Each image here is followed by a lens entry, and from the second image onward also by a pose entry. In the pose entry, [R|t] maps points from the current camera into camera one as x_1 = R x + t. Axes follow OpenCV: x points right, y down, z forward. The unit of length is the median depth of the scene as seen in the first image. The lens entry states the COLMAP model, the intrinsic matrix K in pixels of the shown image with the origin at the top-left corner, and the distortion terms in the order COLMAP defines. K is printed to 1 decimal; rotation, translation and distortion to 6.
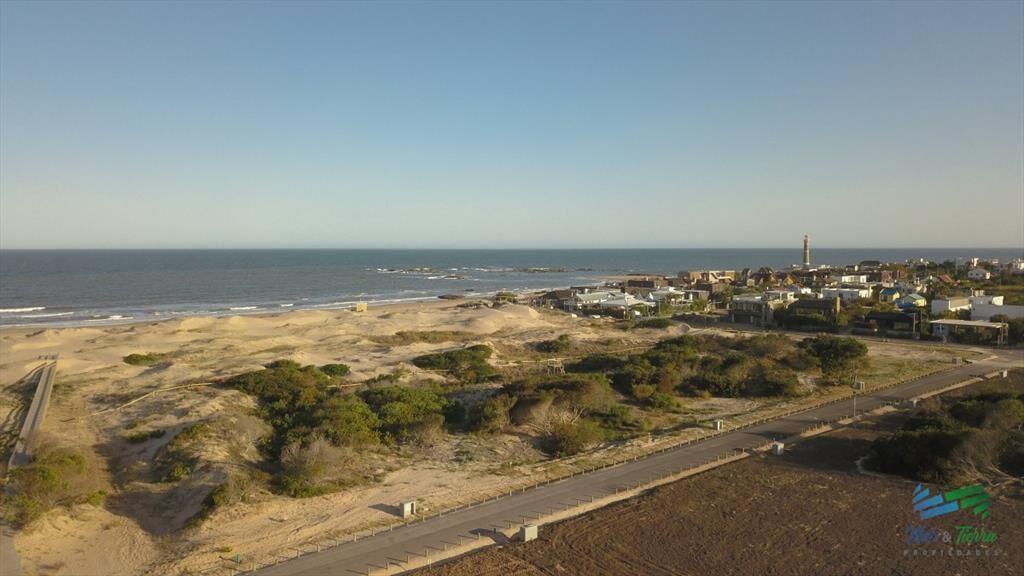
lens RADIAL K [[768.0, 0, 511.3], [0, 768.0, 286.5], [0, 0, 1]] dist [0.046766, -0.012075]
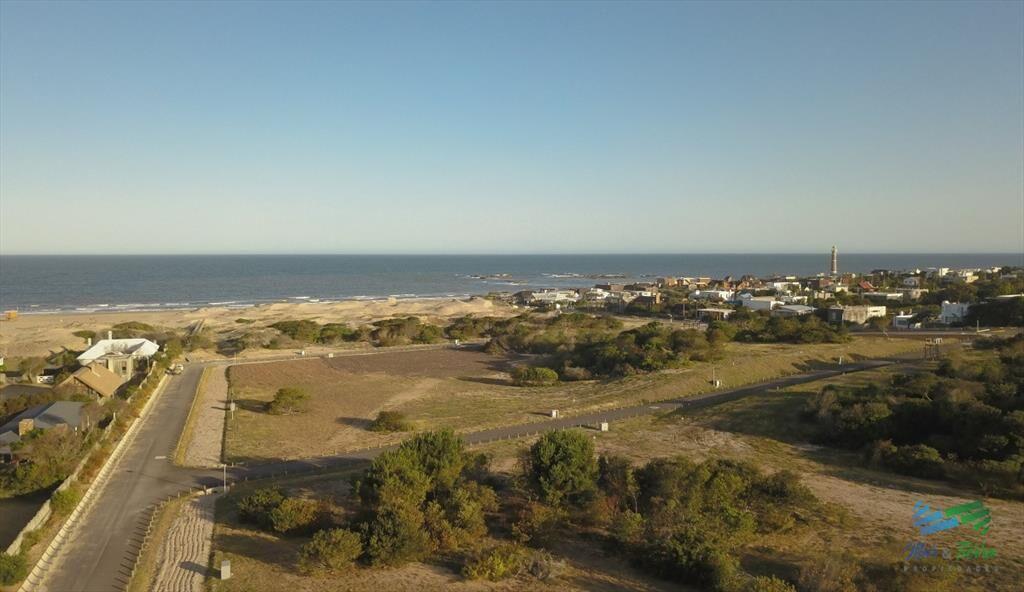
lens RADIAL K [[802.5, 0, 511.9], [0, 802.5, 295.2], [0, 0, 1]] dist [0.008115, 0.001406]
pose [[0.985376, 0.008632, -0.170176, 0.371149], [-0.008235, 0.999961, 0.003038, 0.011235], [0.170196, -0.001593, 0.985409, -0.612488]]
